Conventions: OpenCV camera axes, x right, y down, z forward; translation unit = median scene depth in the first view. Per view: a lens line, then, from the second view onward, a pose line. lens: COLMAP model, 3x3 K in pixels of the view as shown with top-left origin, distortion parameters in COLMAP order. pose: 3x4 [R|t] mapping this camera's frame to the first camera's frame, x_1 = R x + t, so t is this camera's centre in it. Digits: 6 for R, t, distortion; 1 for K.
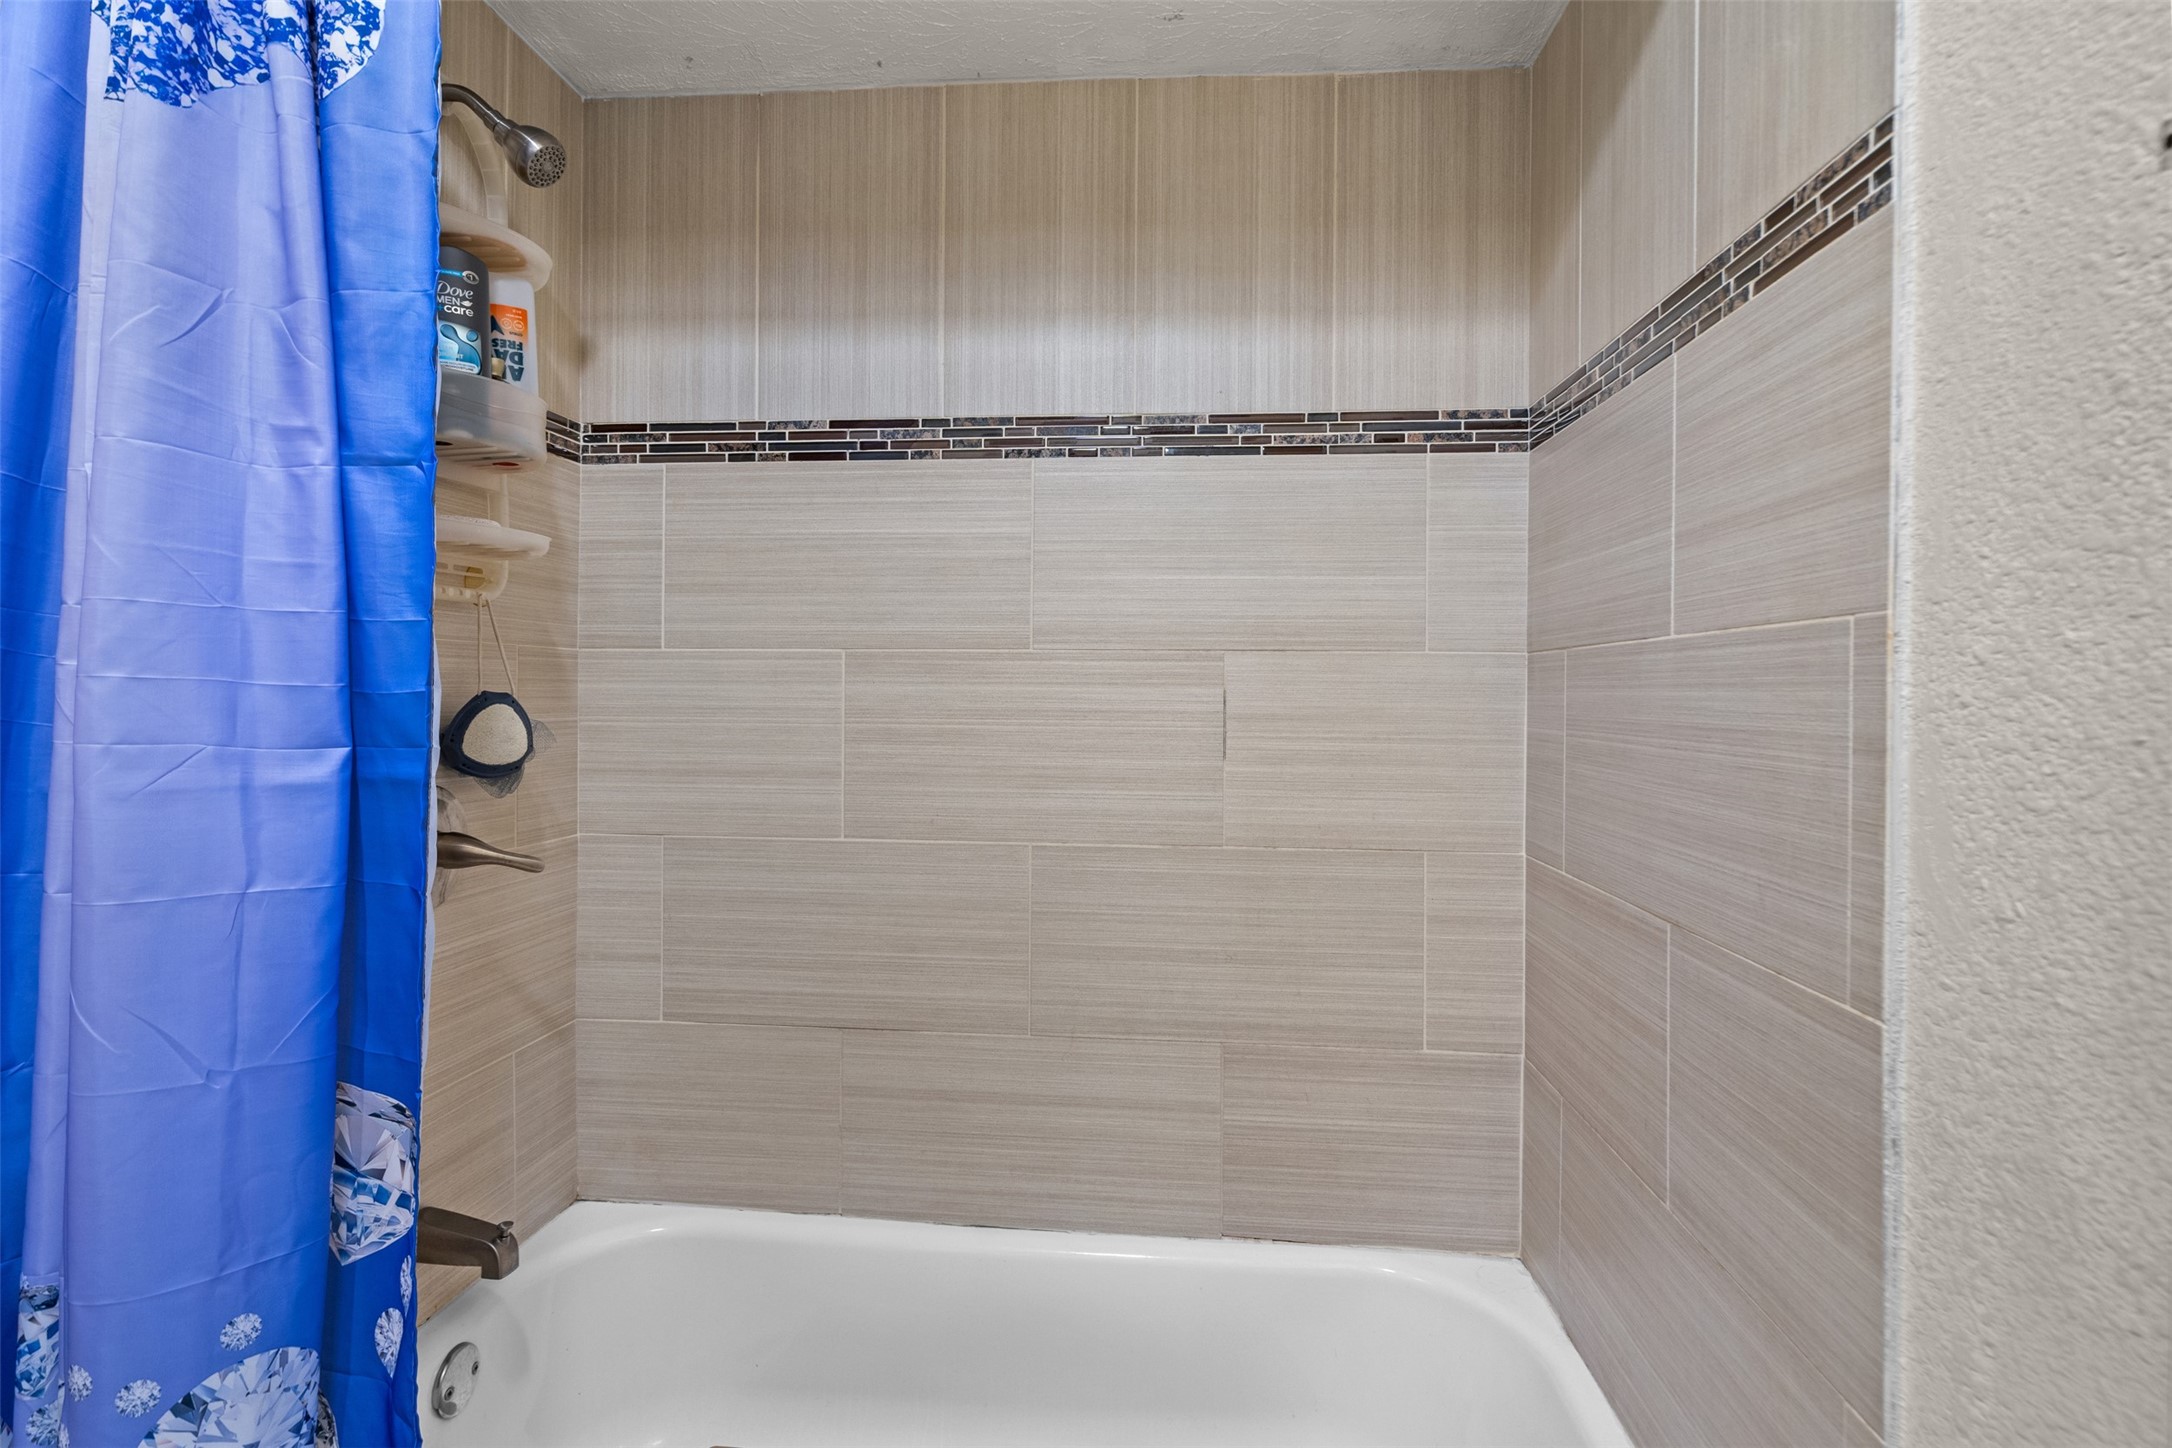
lens RADIAL K [[1024.6, 0, 1086.8], [0, 1024.6, 714.0], [0, 0, 1]] dist [-0.000635, 0.002160]
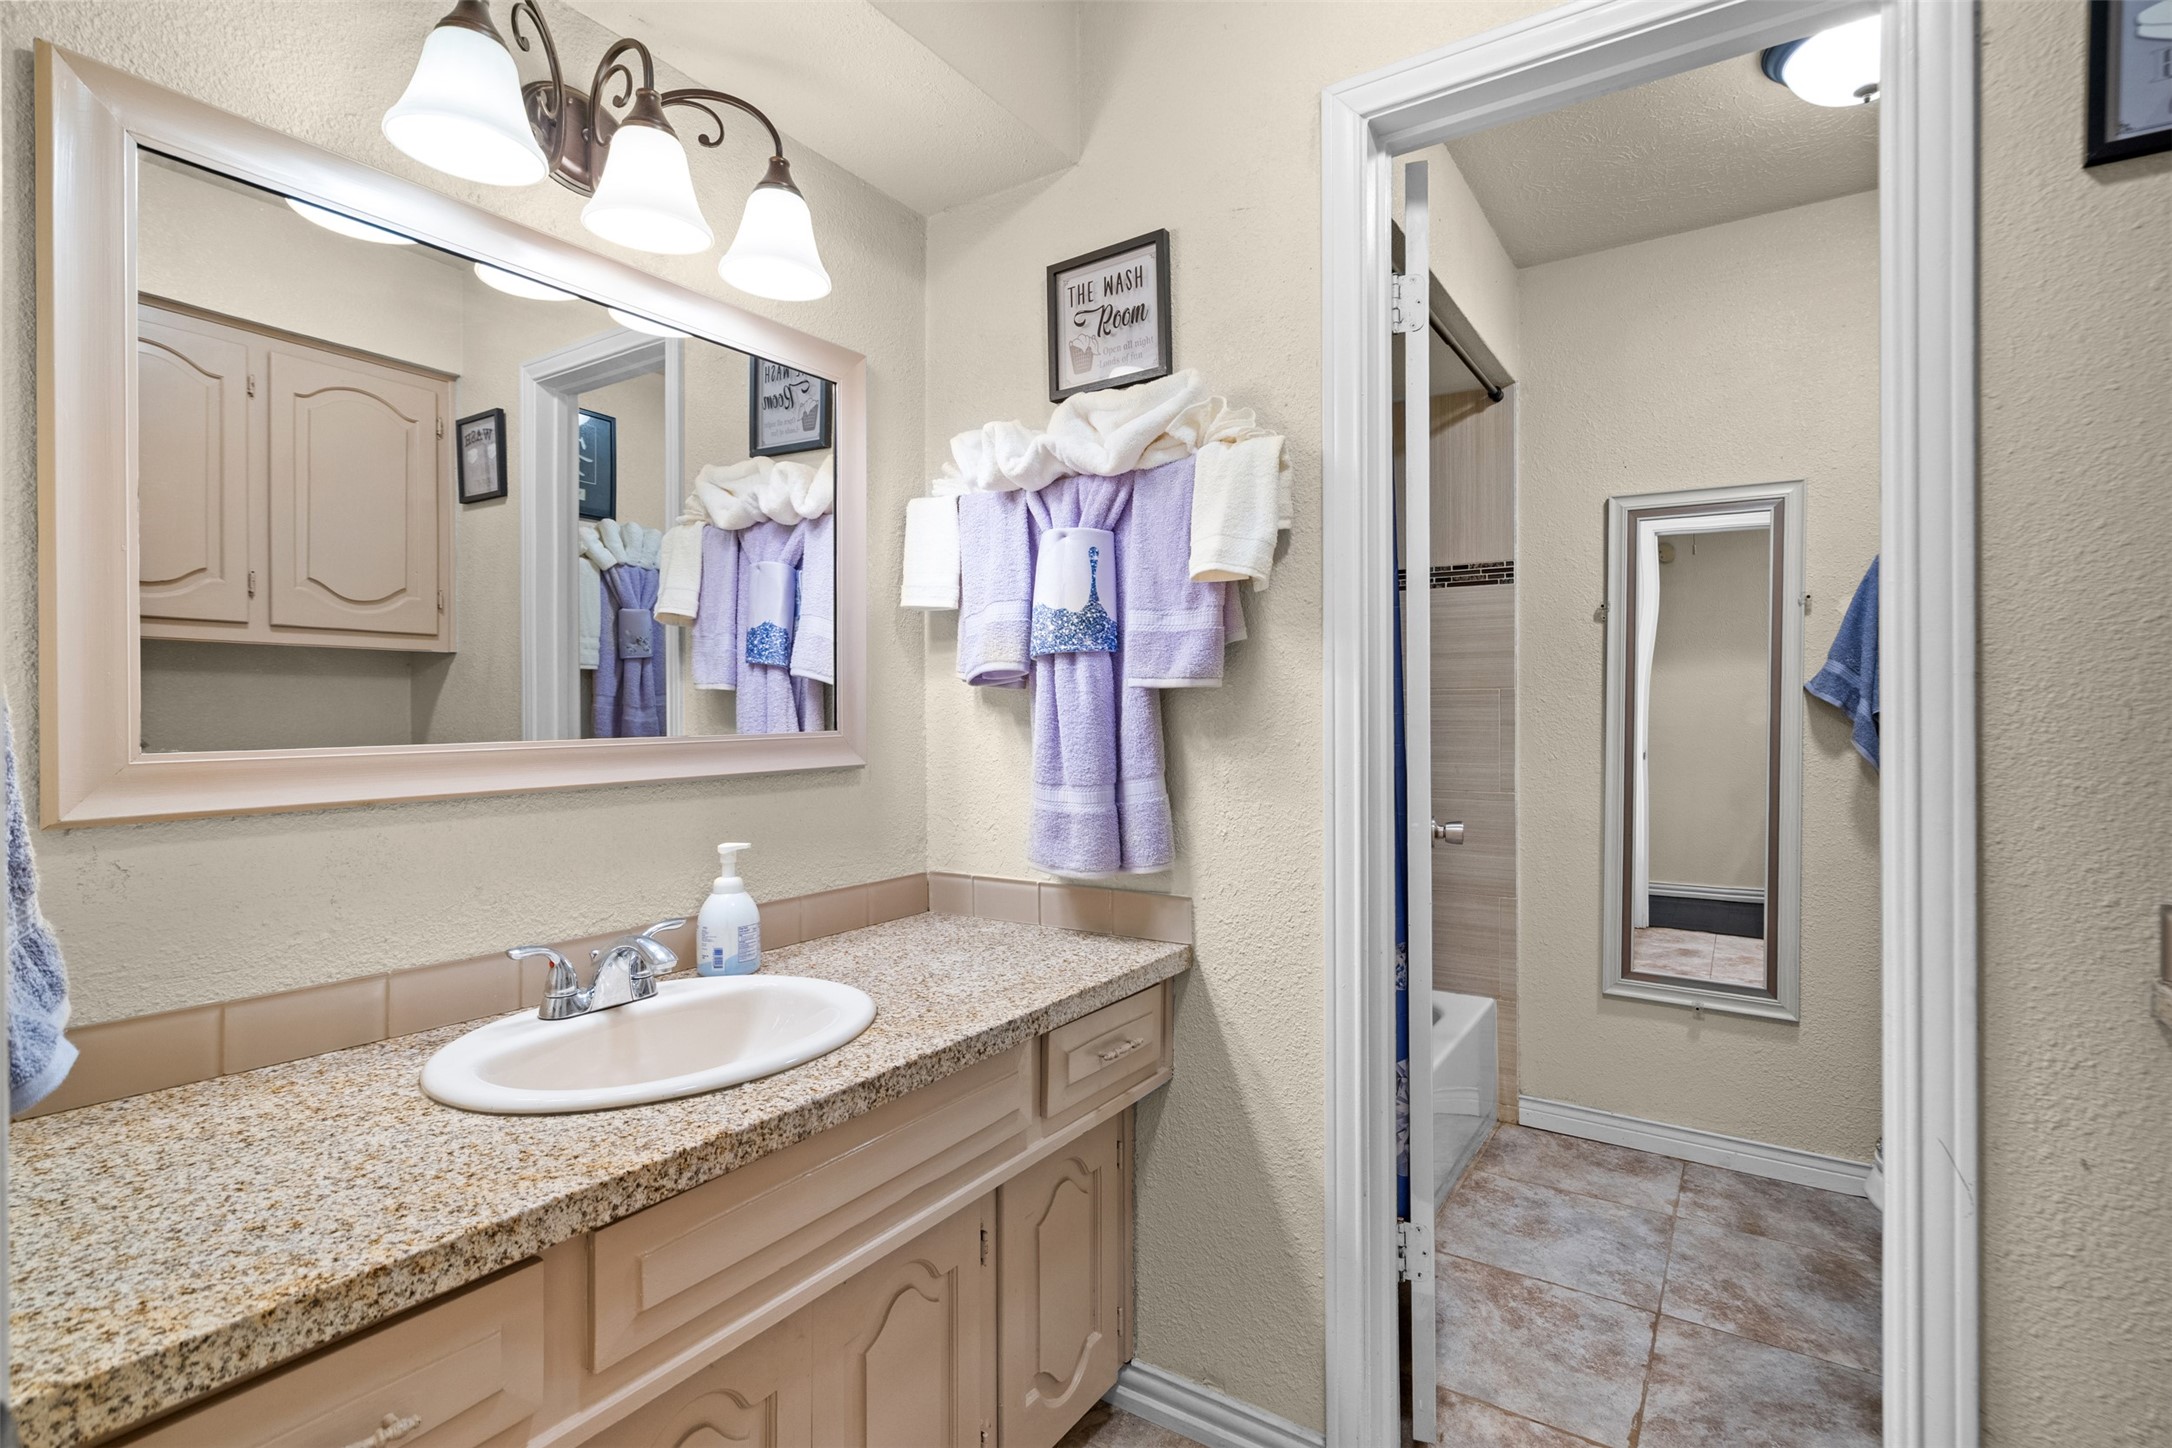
lens RADIAL K [[1024.6, 0, 1086.2], [0, 1024.6, 718.6], [0, 0, 1]] dist [-0.000635, 0.002160]
pose [[0.473809, -0.008623, 0.880586, -3.406616], [0.006894, 0.999958, 0.006083, -0.019208], [-0.880601, 0.003189, 0.473848, 0.580967]]
